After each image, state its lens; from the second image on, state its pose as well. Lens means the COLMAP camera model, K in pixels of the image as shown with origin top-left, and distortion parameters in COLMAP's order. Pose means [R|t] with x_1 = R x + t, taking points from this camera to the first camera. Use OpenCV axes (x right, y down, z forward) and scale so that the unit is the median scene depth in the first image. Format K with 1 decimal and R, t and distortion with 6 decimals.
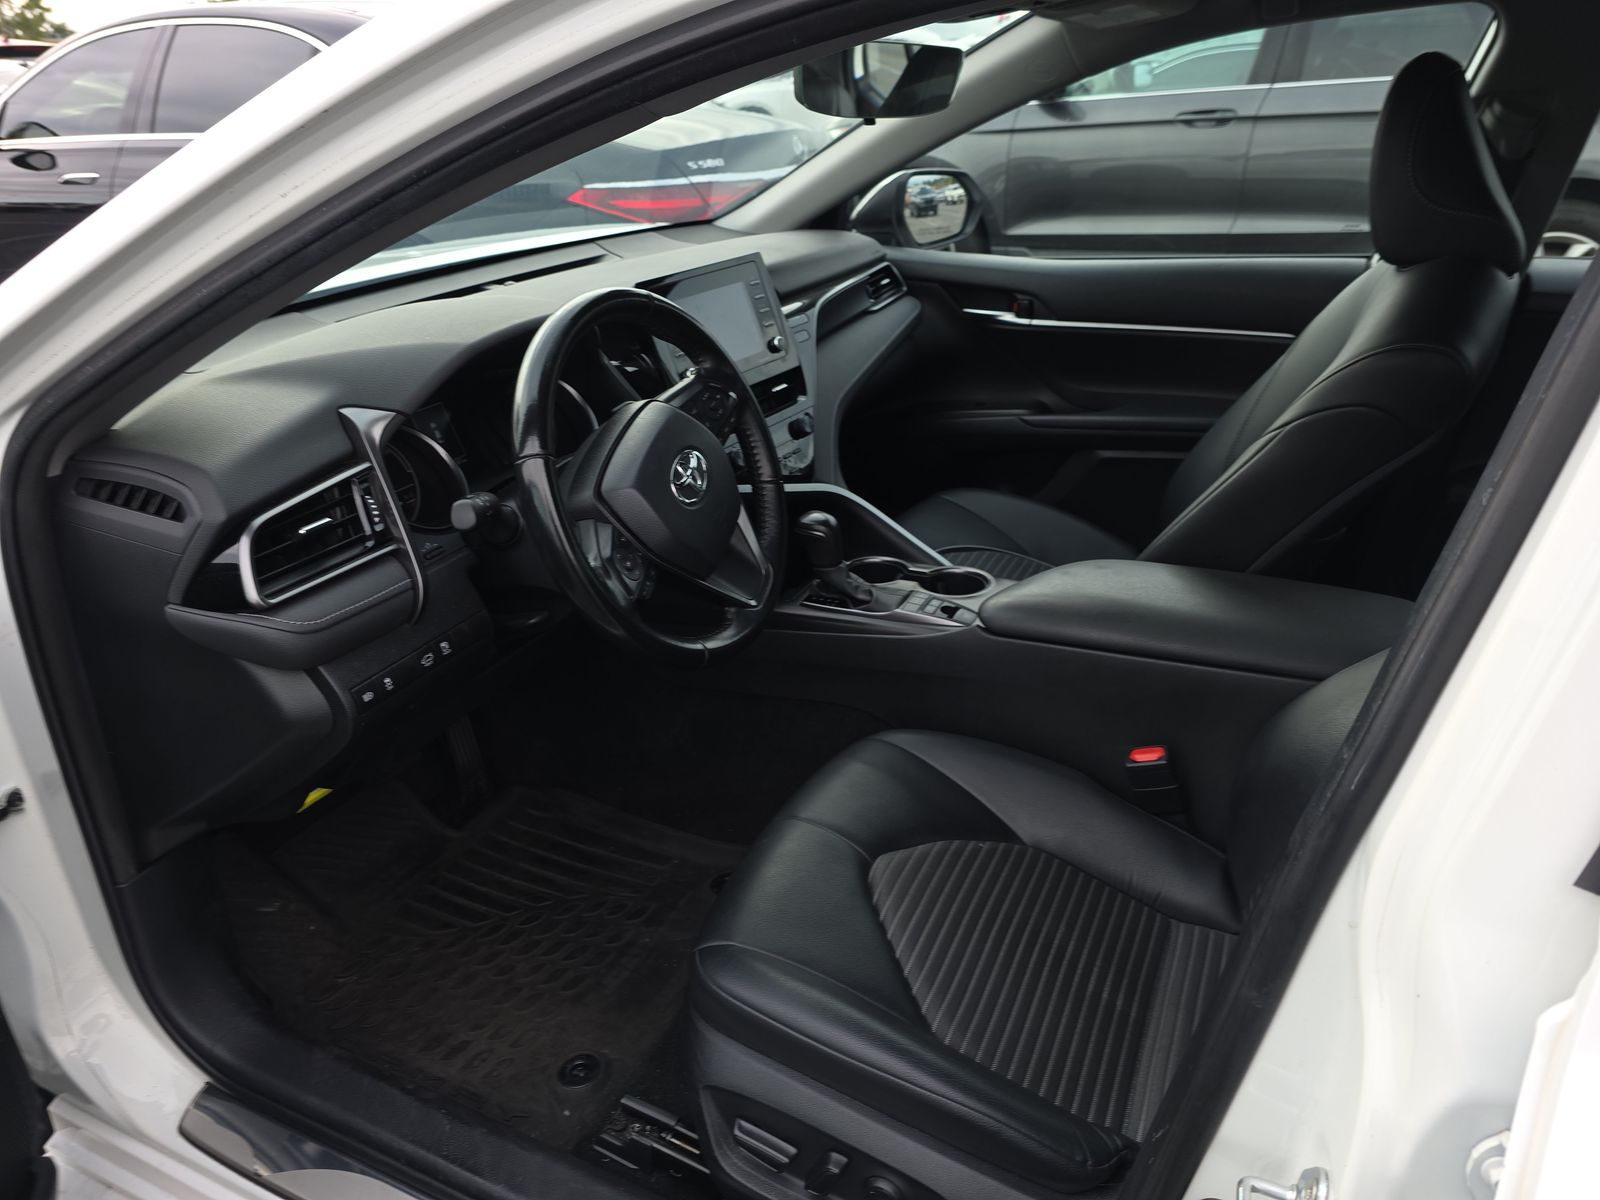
lens RADIAL K [[1075.3, 0, 803.1], [0, 1075.3, 608.8], [0, 0, 1]] dist [0.026114, -0.016963]
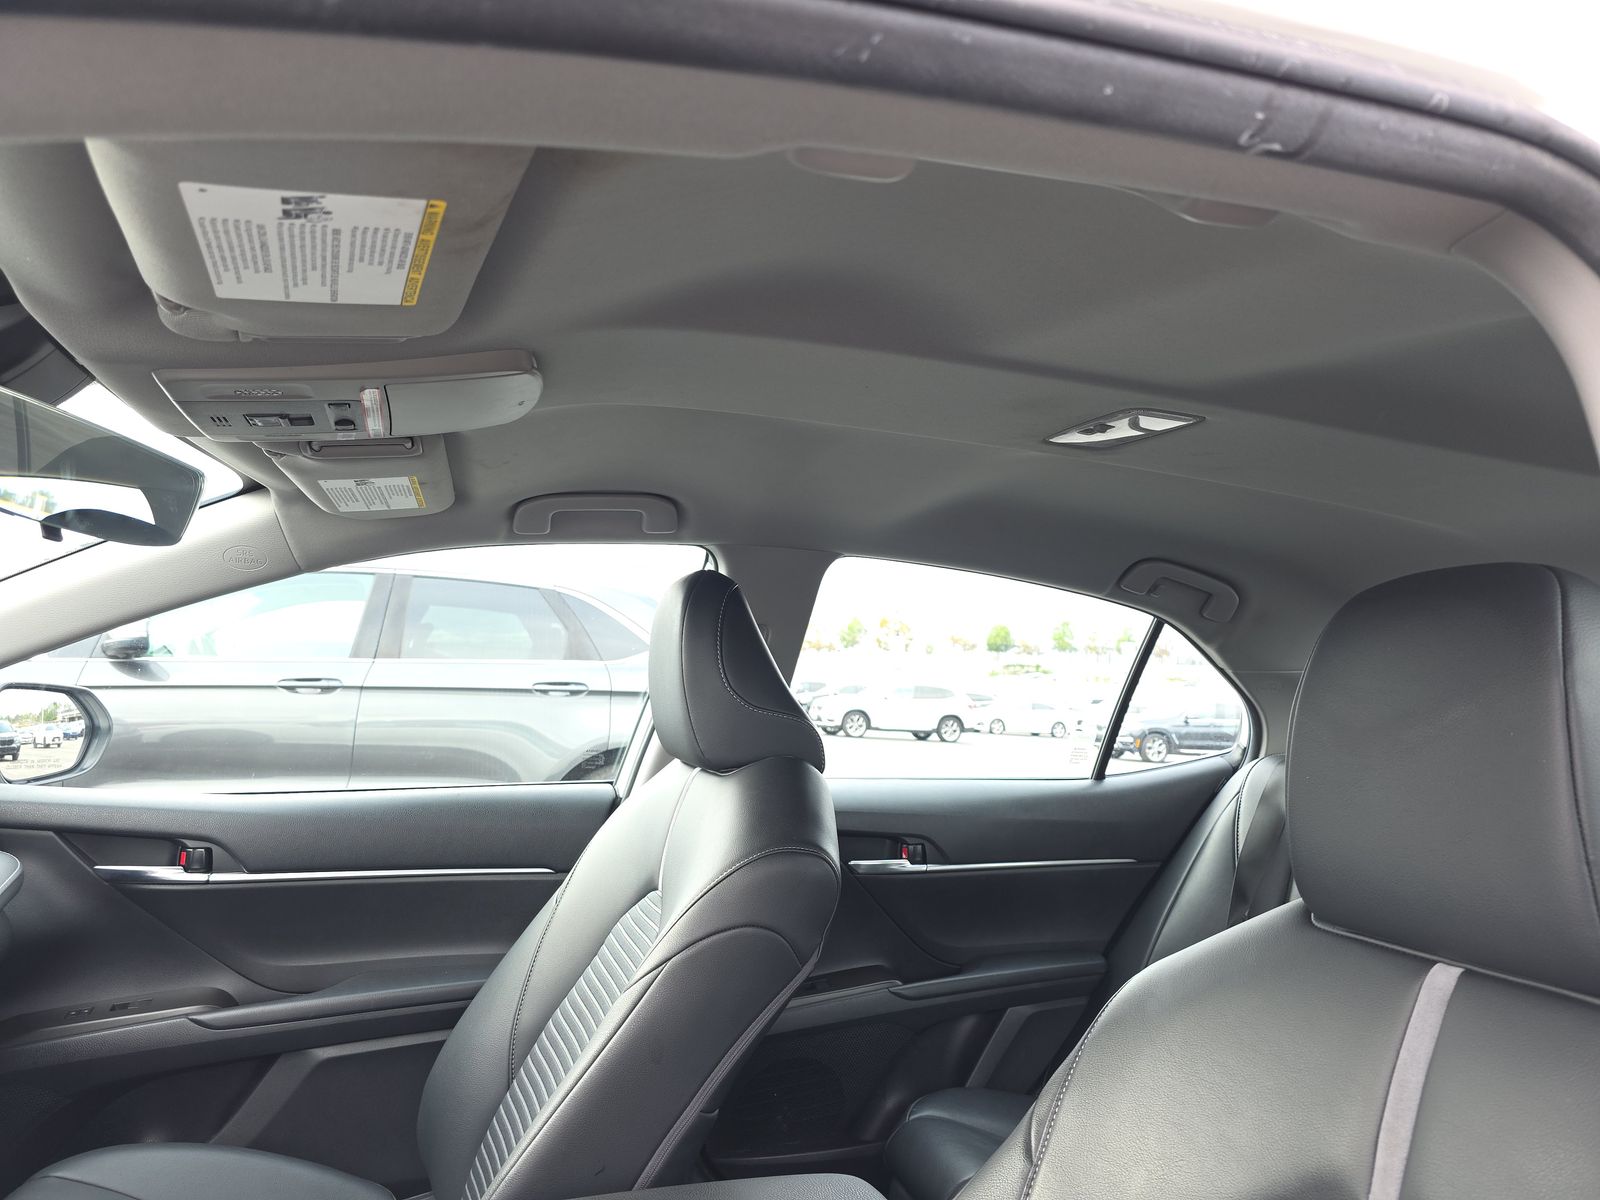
lens RADIAL K [[1075.3, 0, 791.0], [0, 1075.3, 598.0], [0, 0, 1]] dist [0.026114, -0.016963]
pose [[0.706575, 0.120070, 0.697378, -0.038917], [0.248831, 0.880405, -0.403695, -0.042224], [-0.662447, 0.458769, 0.592195, 0.230336]]
